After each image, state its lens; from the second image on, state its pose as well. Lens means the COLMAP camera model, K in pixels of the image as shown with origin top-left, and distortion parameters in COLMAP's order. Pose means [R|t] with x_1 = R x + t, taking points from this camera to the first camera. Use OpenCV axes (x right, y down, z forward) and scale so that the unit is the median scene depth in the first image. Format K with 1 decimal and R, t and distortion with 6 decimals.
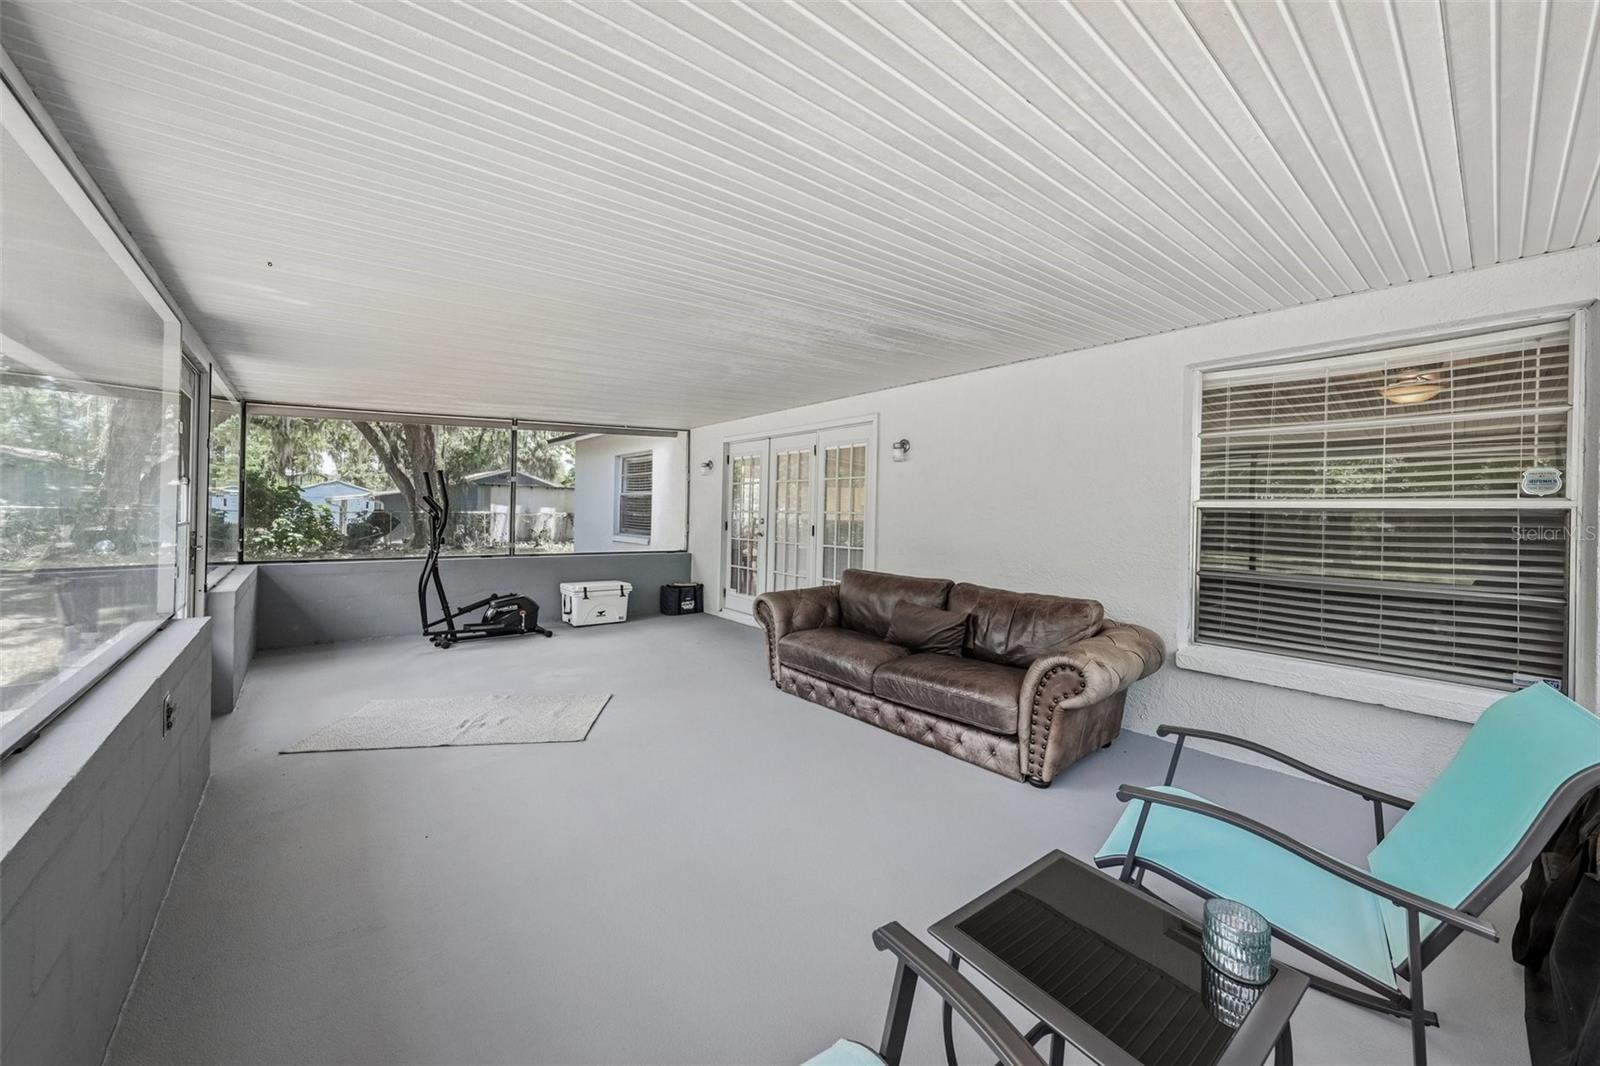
lens RADIAL K [[572.7, 0, 798.9], [0, 572.7, 528.1], [0, 0, 1]] dist [0.007296, -0.000003]
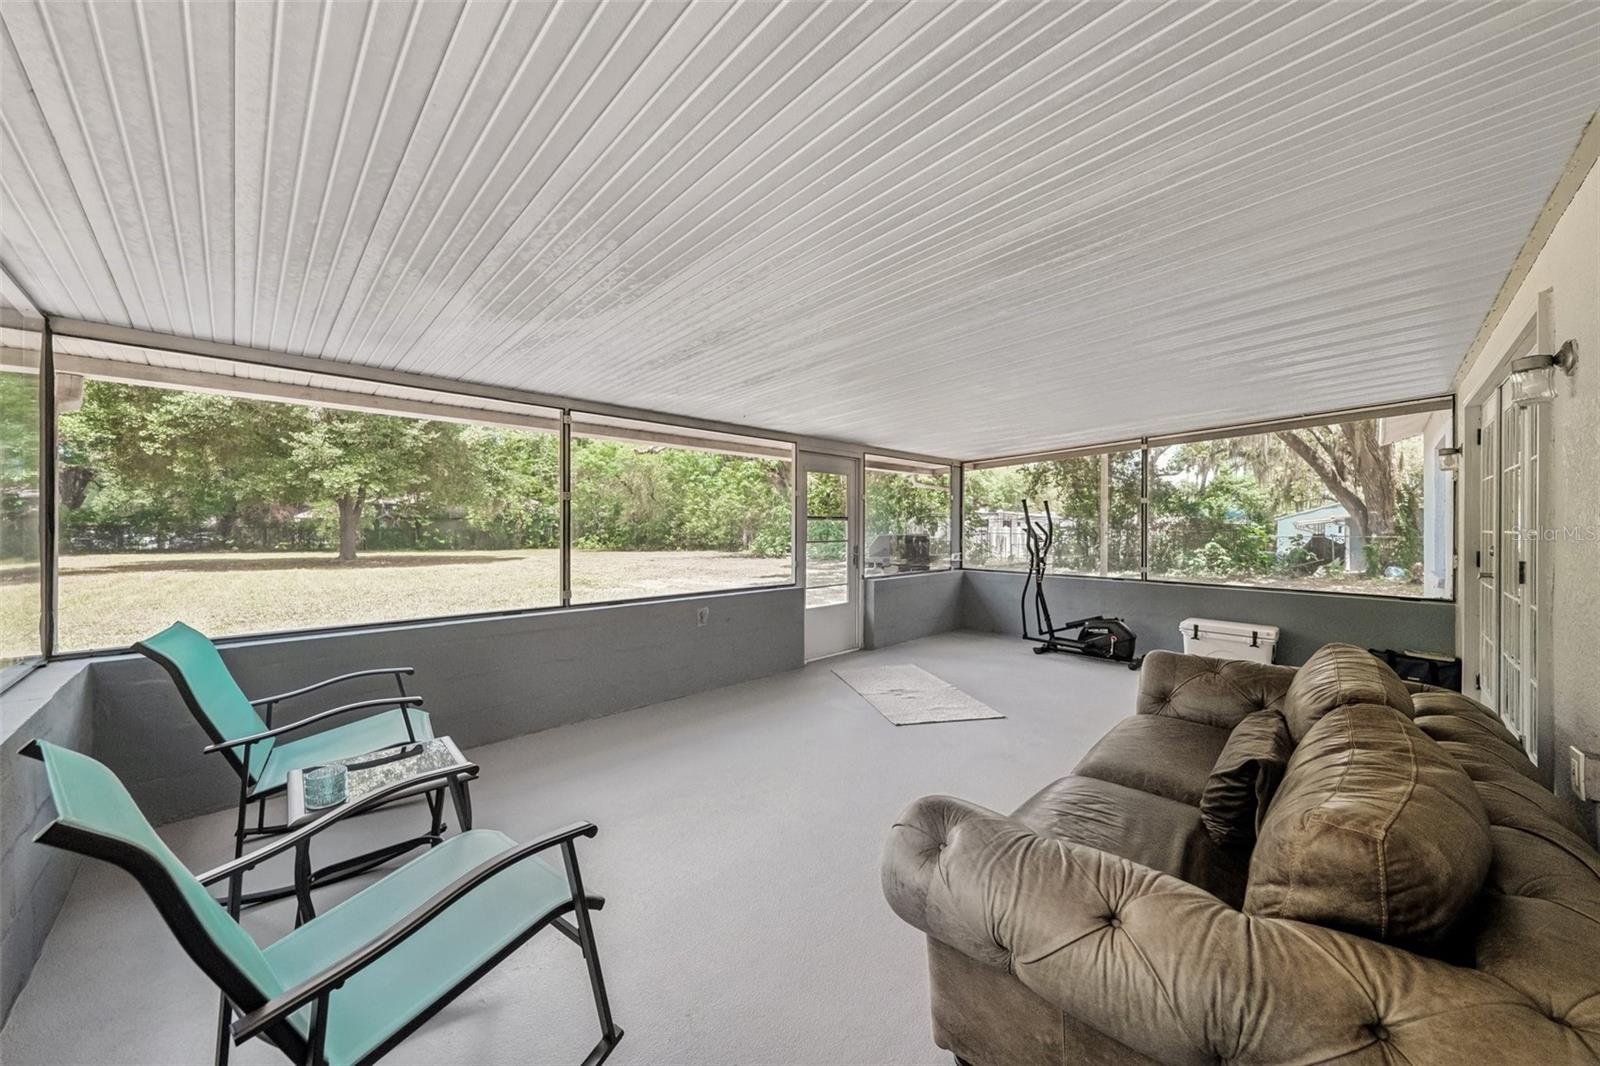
lens RADIAL K [[572.7, 0, 802.0], [0, 572.7, 535.5], [0, 0, 1]] dist [0.007296, -0.000003]
pose [[0.077759, -0.004119, -0.996964, 0.364530], [-0.026894, 0.999619, -0.006228, -0.005298], [0.996609, 0.027296, 0.077618, 0.319984]]
